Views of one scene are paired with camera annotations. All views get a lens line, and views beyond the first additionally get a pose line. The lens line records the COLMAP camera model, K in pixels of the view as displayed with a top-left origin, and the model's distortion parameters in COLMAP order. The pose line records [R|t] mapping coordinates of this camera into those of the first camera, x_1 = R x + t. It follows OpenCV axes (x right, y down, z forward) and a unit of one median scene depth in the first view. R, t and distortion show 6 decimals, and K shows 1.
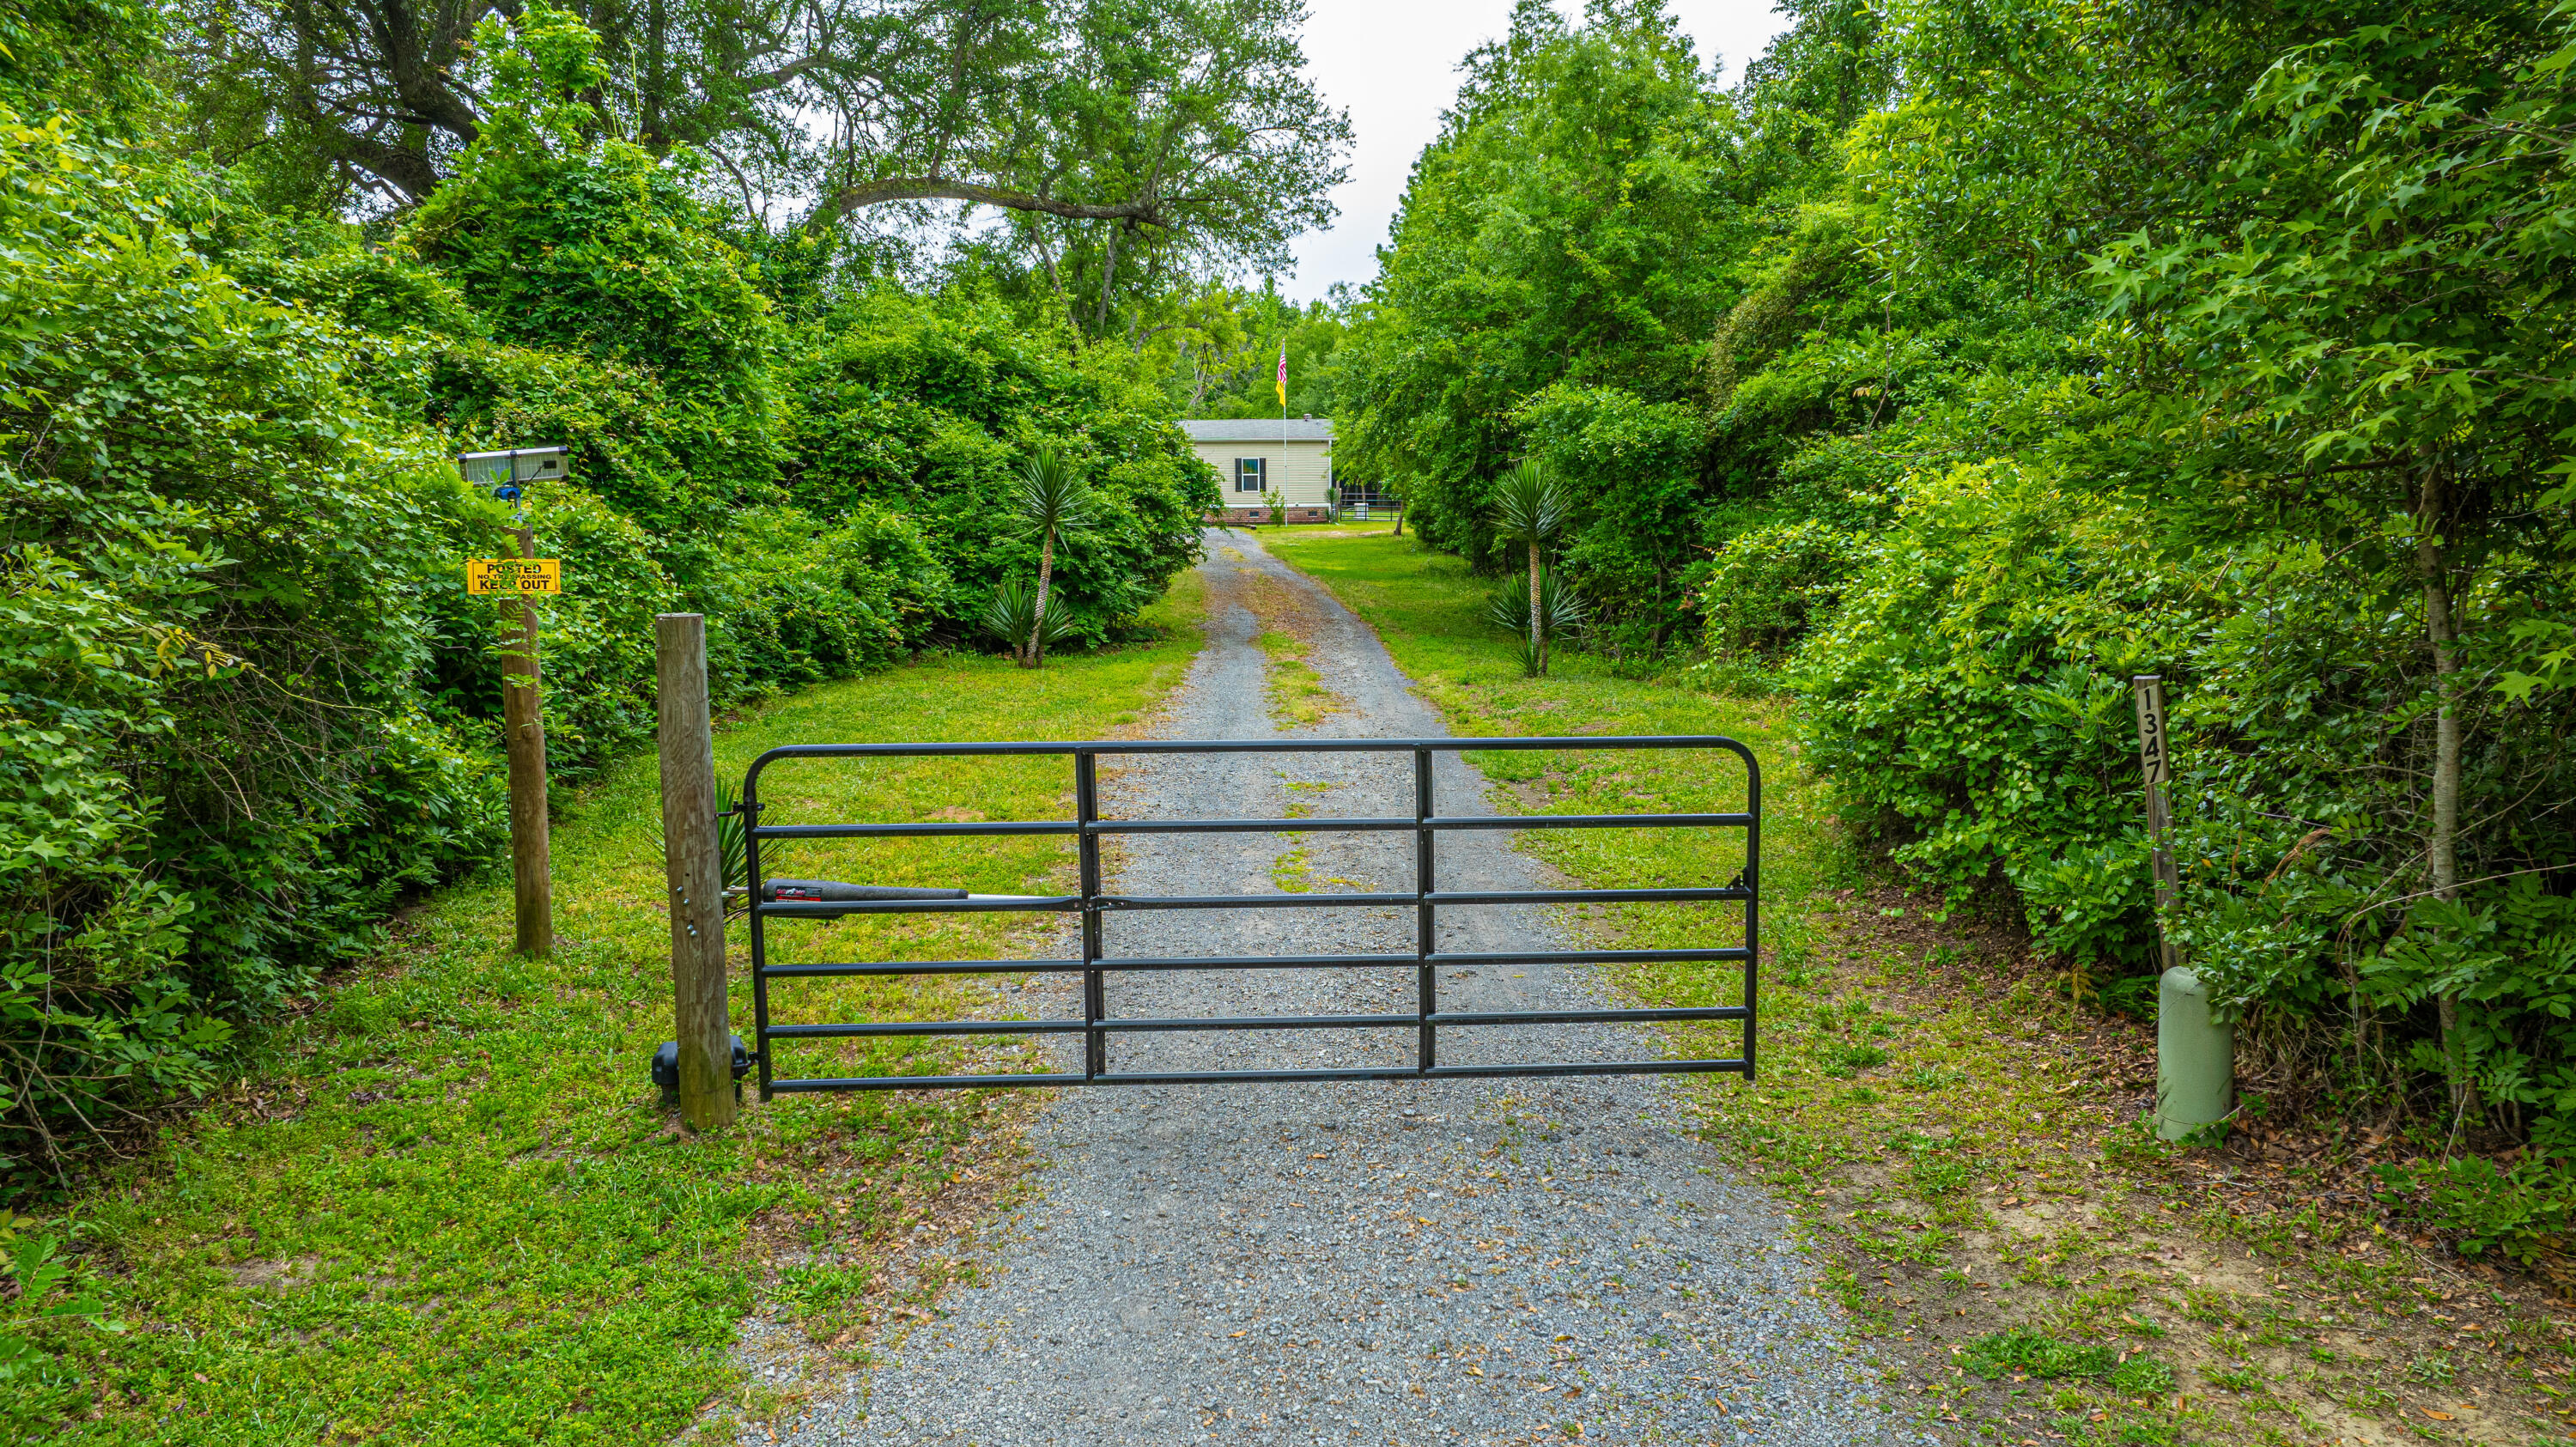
lens RADIAL K [[1677.3, 0, 1288.0], [0, 1677.3, 723.5], [0, 0, 1]] dist [-0.034466, -0.000651]
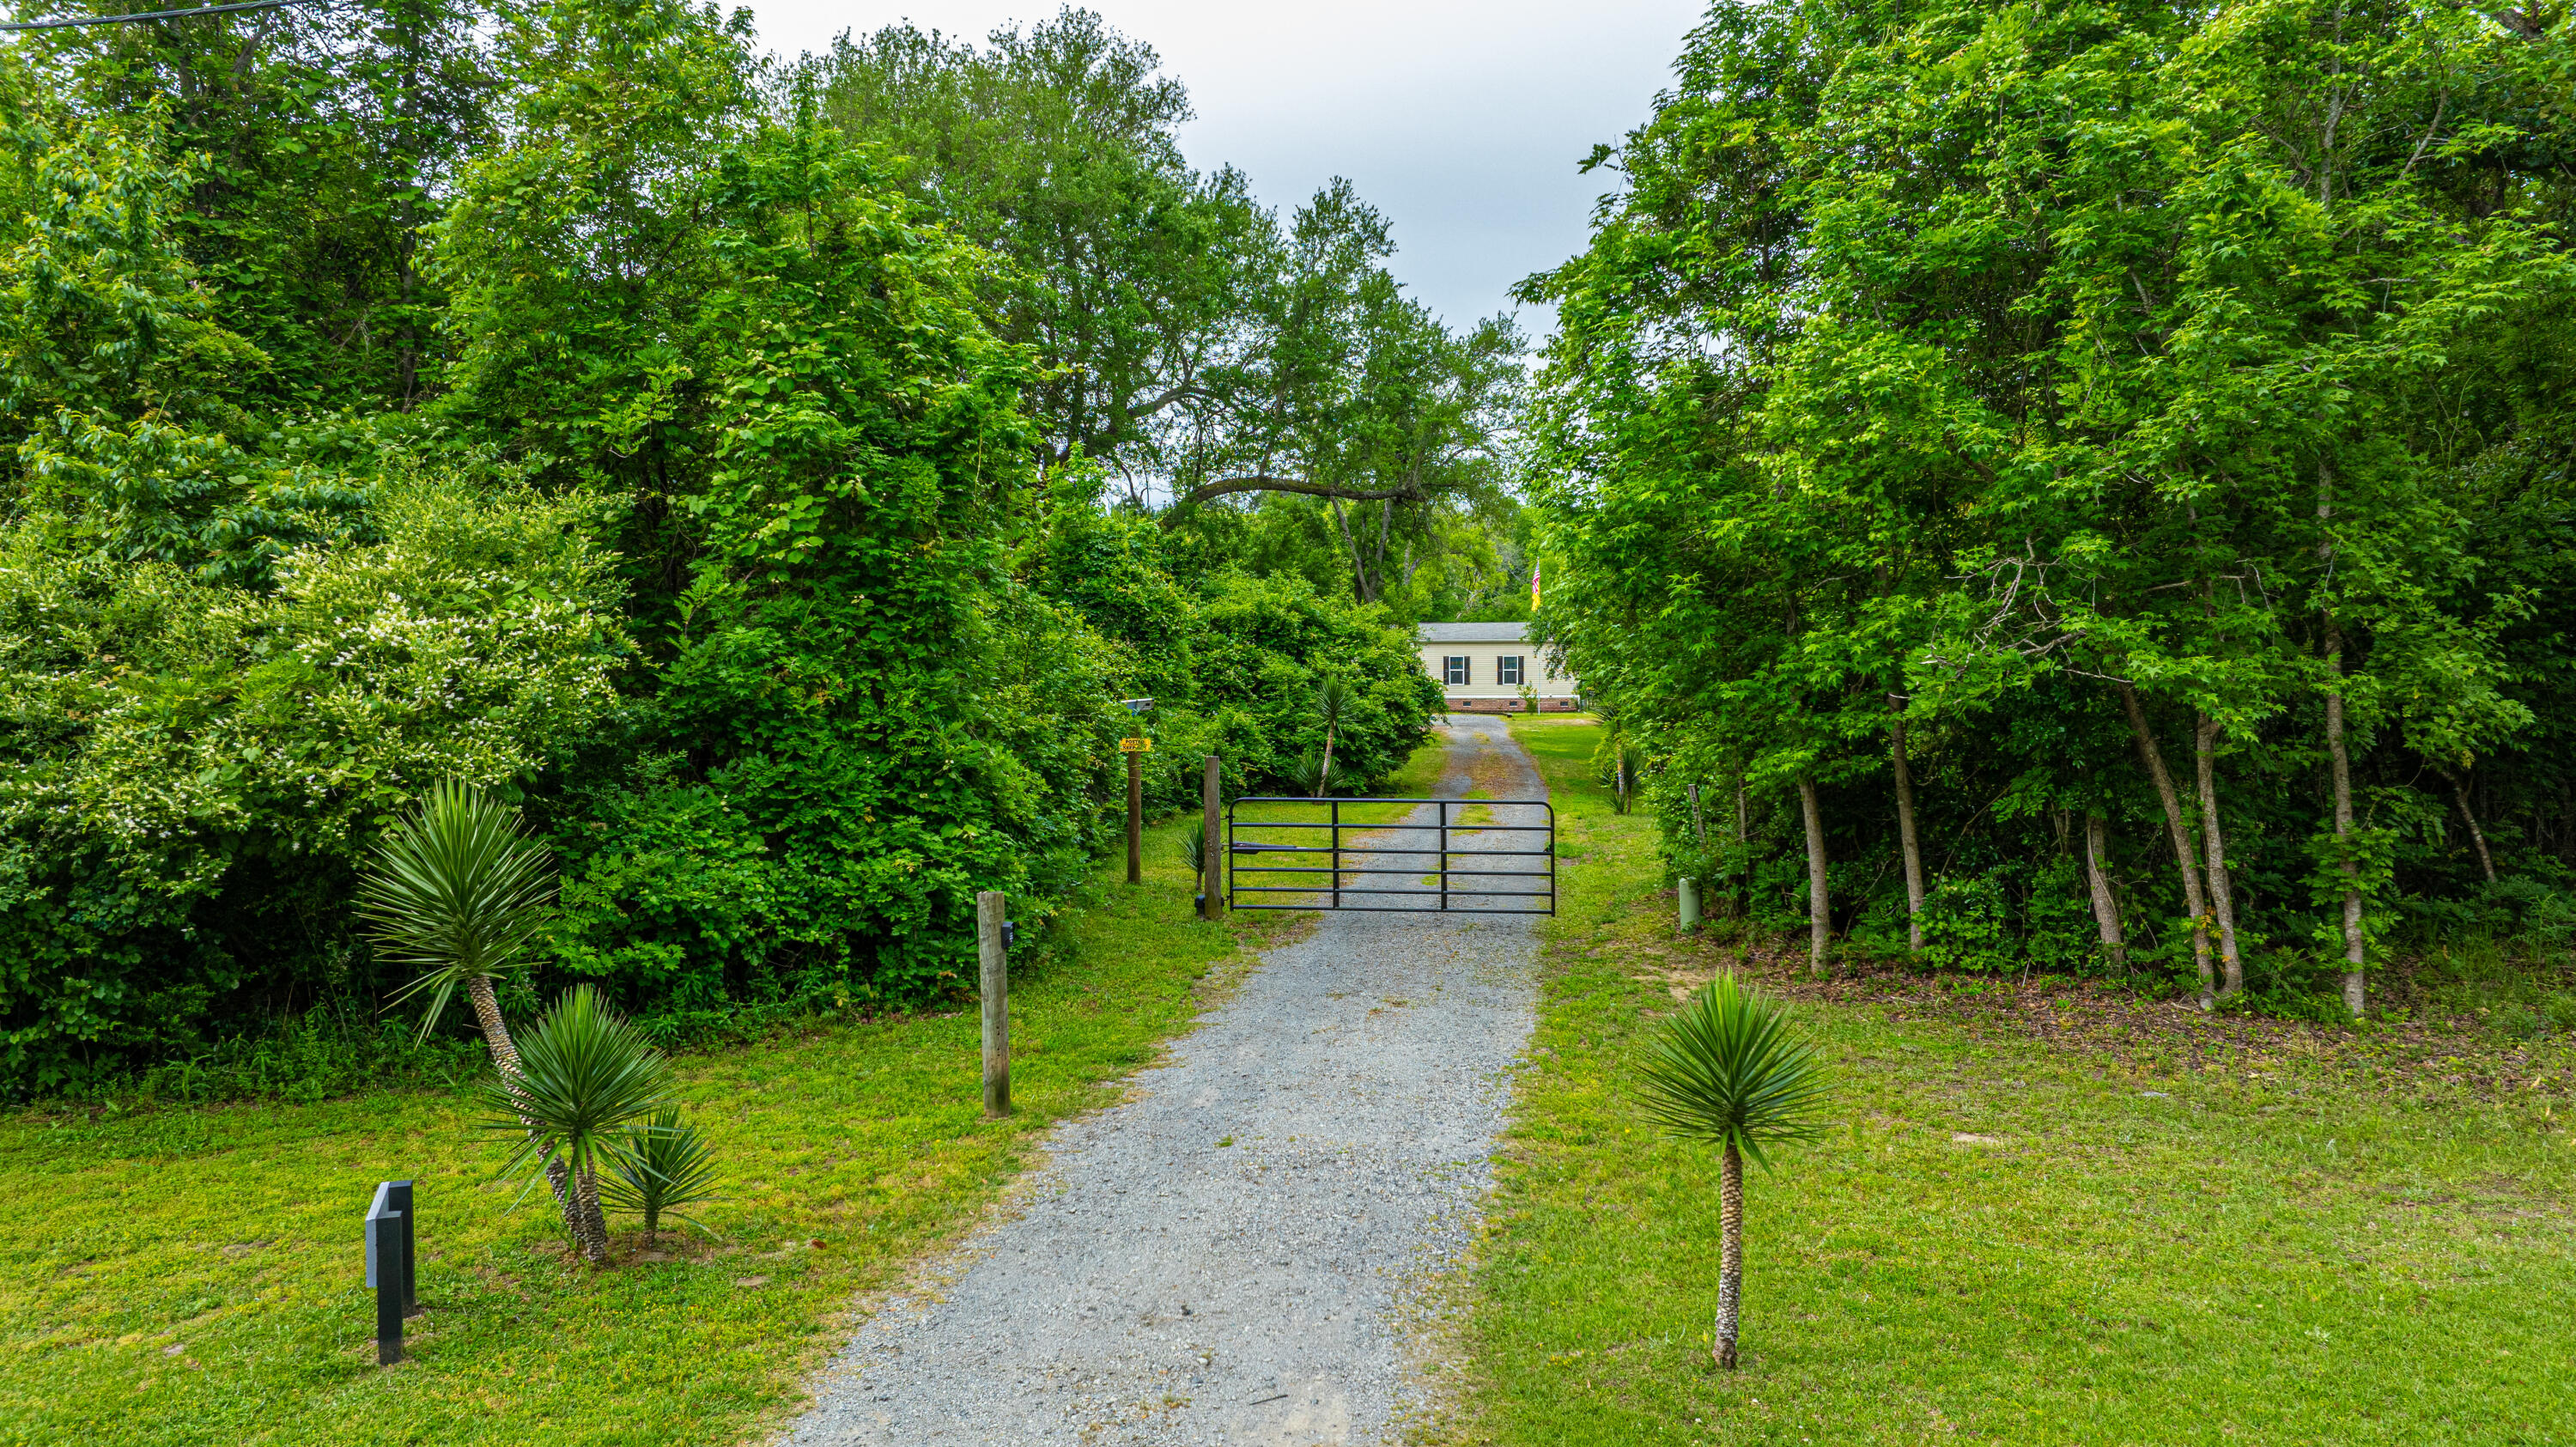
lens RADIAL K [[1418.5, 0, 1288.0], [0, 1418.5, 723.5], [0, 0, 1]] dist [-0.020200, -0.000881]
pose [[0.984590, 0.008941, -0.174651, 0.053856], [-0.028126, 0.993787, -0.107685, 0.033731], [0.172603, 0.110938, 0.978724, -0.345051]]
